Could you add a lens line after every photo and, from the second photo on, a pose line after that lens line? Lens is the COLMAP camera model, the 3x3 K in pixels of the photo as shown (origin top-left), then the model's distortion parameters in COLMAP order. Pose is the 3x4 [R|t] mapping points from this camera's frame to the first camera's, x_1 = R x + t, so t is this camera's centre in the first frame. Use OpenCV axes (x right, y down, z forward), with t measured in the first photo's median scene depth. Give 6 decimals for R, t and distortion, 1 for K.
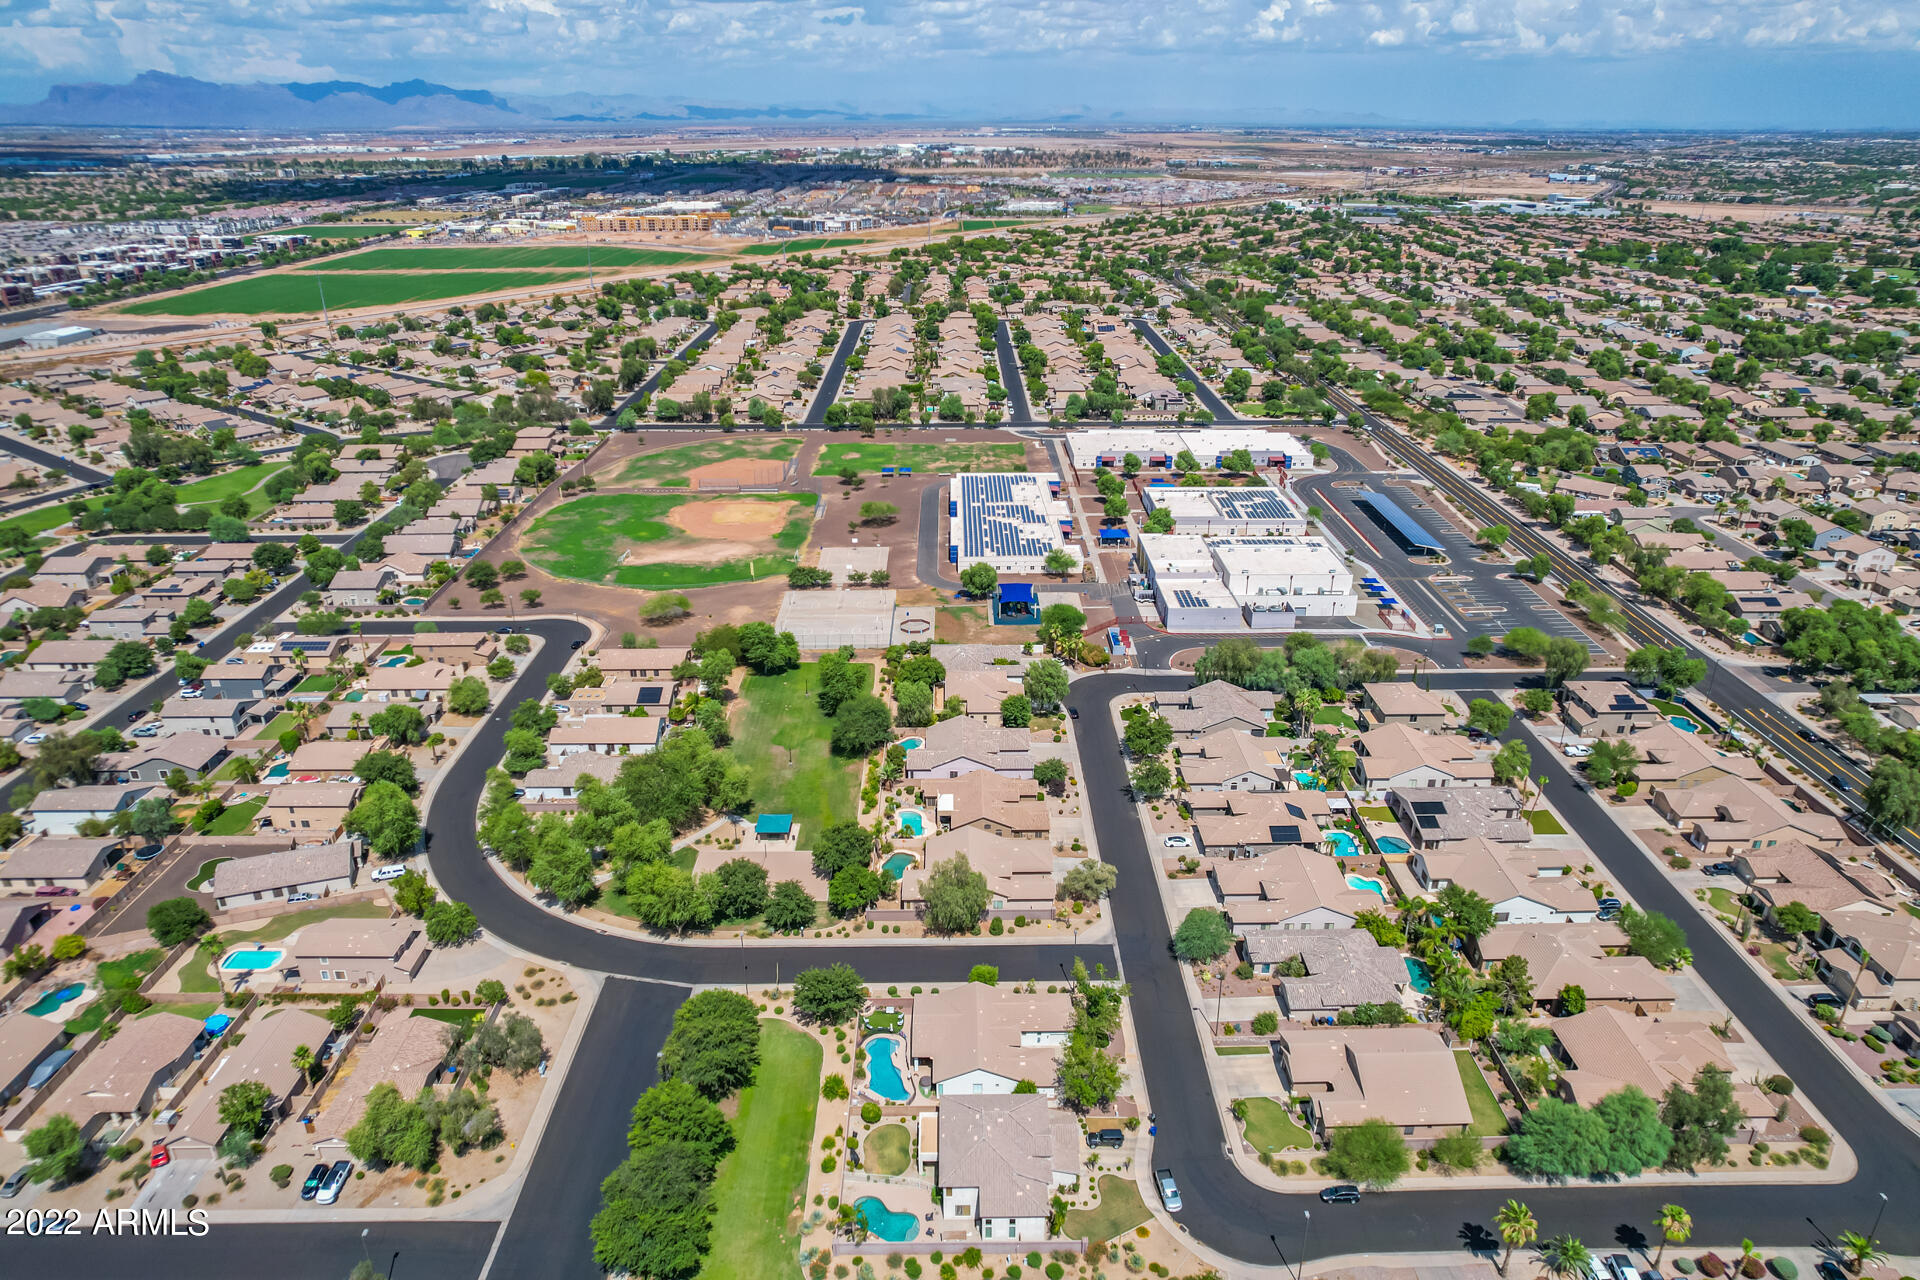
lens RADIAL K [[1222.9, 0, 965.2], [0, 1222.9, 666.8], [0, 0, 1]] dist [-0.076192, 0.069474]
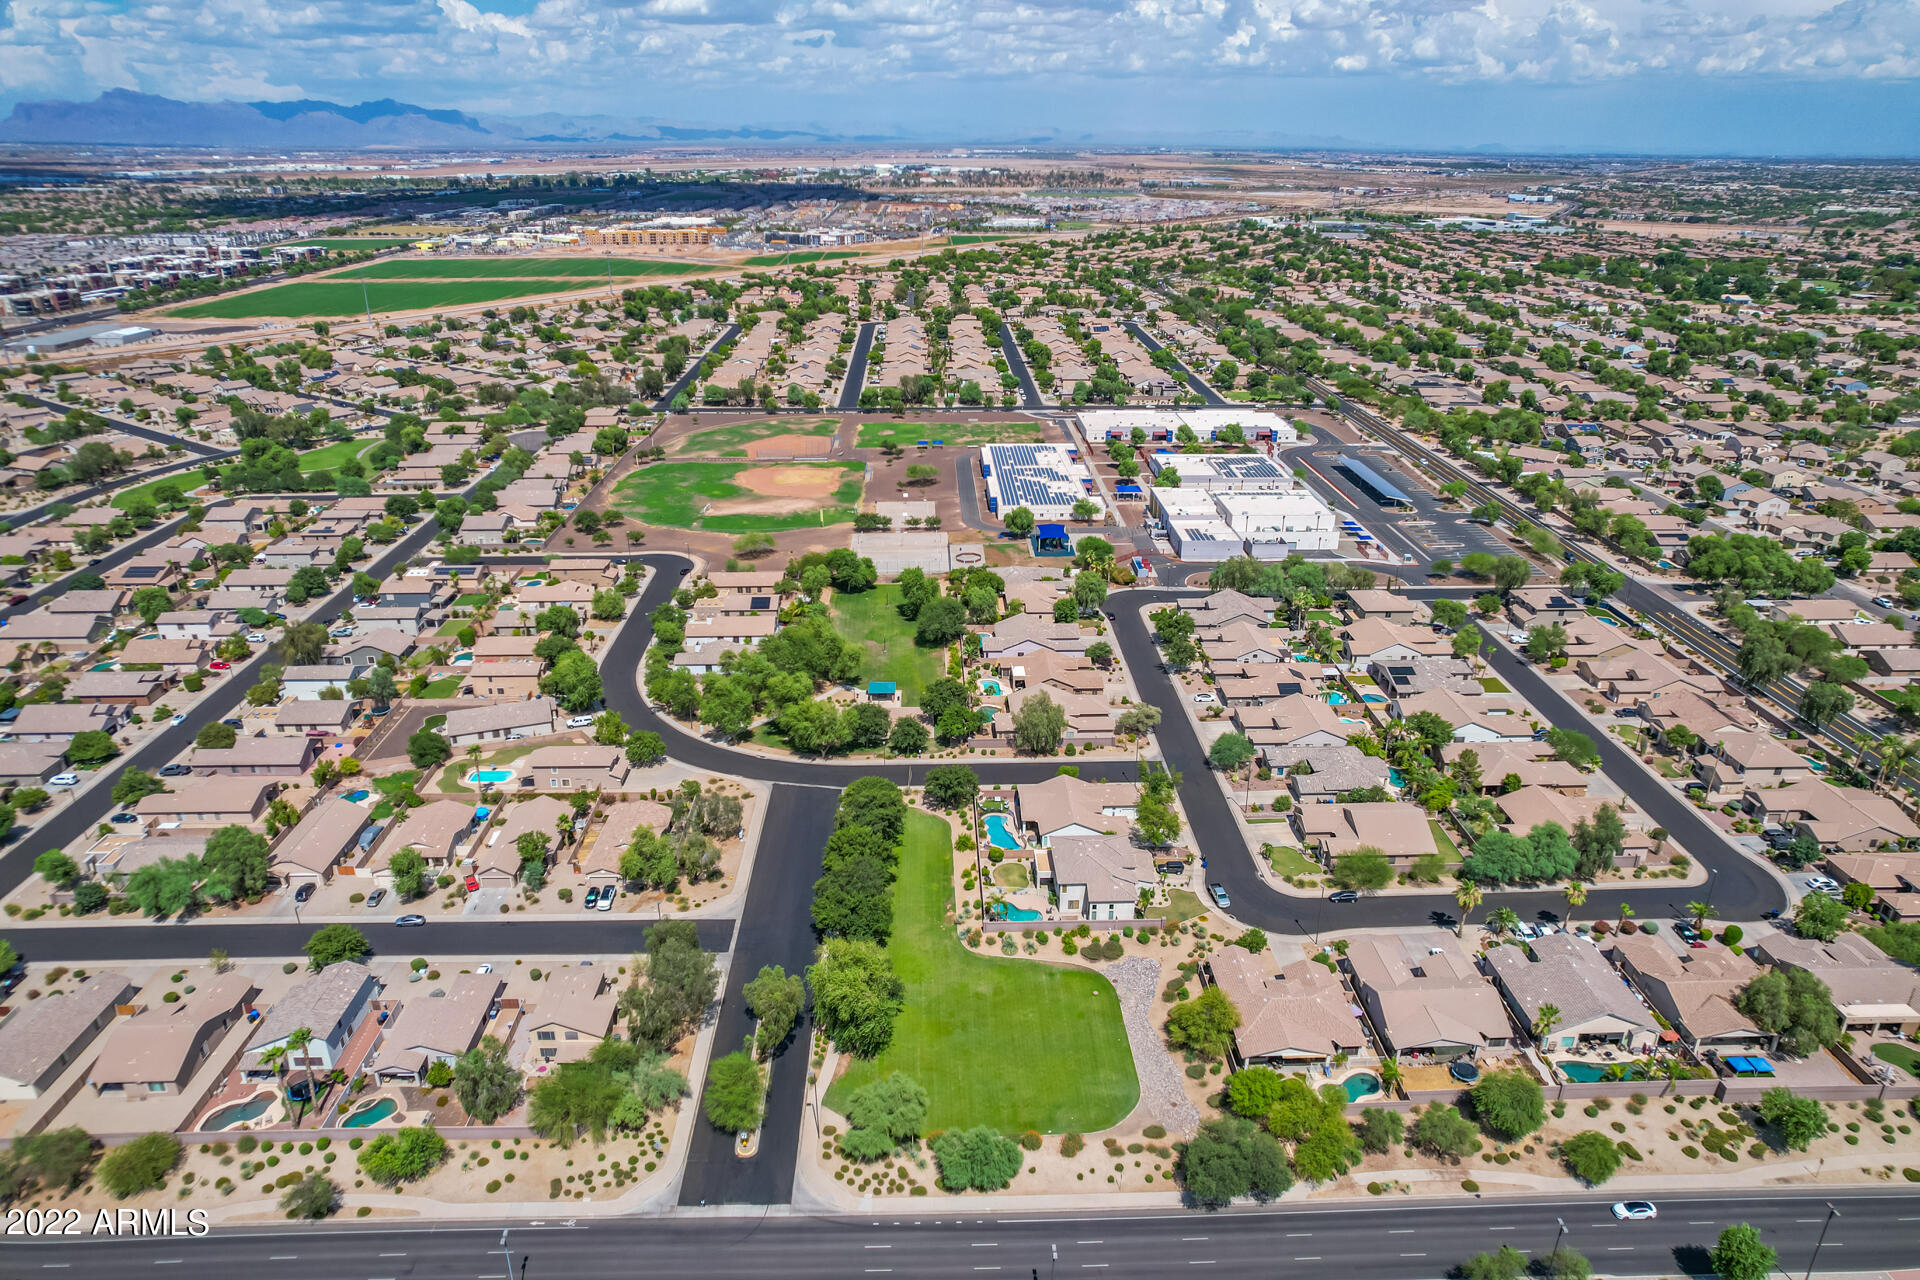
lens RADIAL K [[1222.9, 0, 965.2], [0, 1222.9, 666.8], [0, 0, 1]] dist [-0.076192, 0.069474]
pose [[0.999739, -0.005028, 0.022293, -0.052061], [0.005370, 0.999868, -0.015339, 0.066341], [-0.022213, 0.015455, 0.999634, -0.132074]]
